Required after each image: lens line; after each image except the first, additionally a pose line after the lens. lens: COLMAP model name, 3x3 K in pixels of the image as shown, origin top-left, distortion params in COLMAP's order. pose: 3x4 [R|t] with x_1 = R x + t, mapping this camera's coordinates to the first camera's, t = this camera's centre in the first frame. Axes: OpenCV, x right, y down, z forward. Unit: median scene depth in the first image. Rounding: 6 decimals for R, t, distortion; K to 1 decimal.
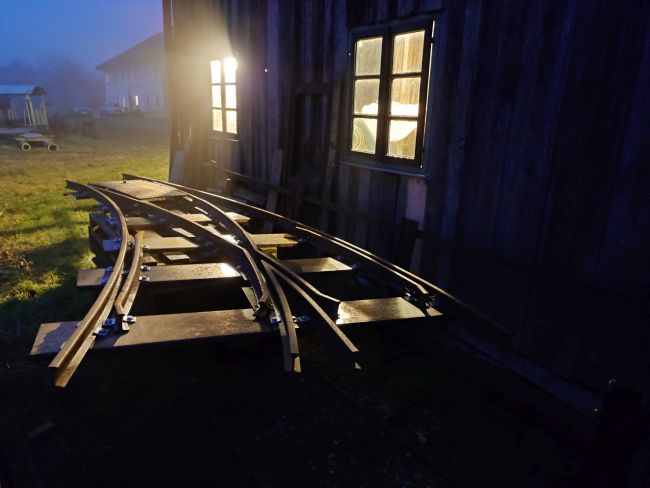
lens RADIAL K [[465.8, 0, 321.6], [0, 465.8, 237.5], [0, 0, 1]] dist [-0.023103, -0.003440]
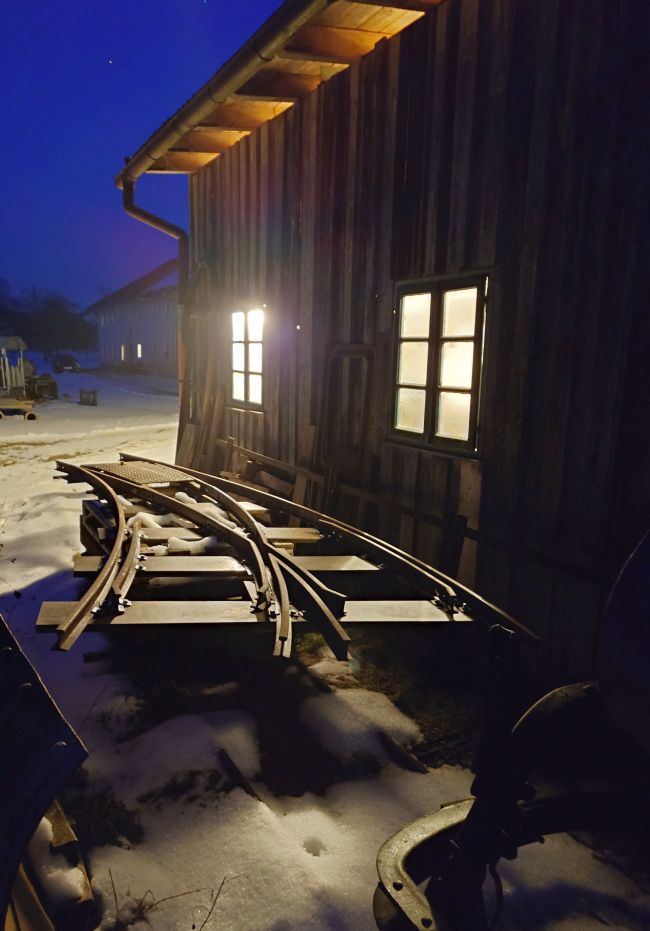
lens RADIAL K [[687.2, 0, 325.5], [0, 687.2, 472.8], [0, 0, 1]] dist [-0.052506, -0.006514]
pose [[0.994650, 0.012138, -0.102590, 0.078792], [-0.023035, 0.994130, -0.105715, 0.022182], [0.100704, 0.107513, 0.989090, -0.215221]]
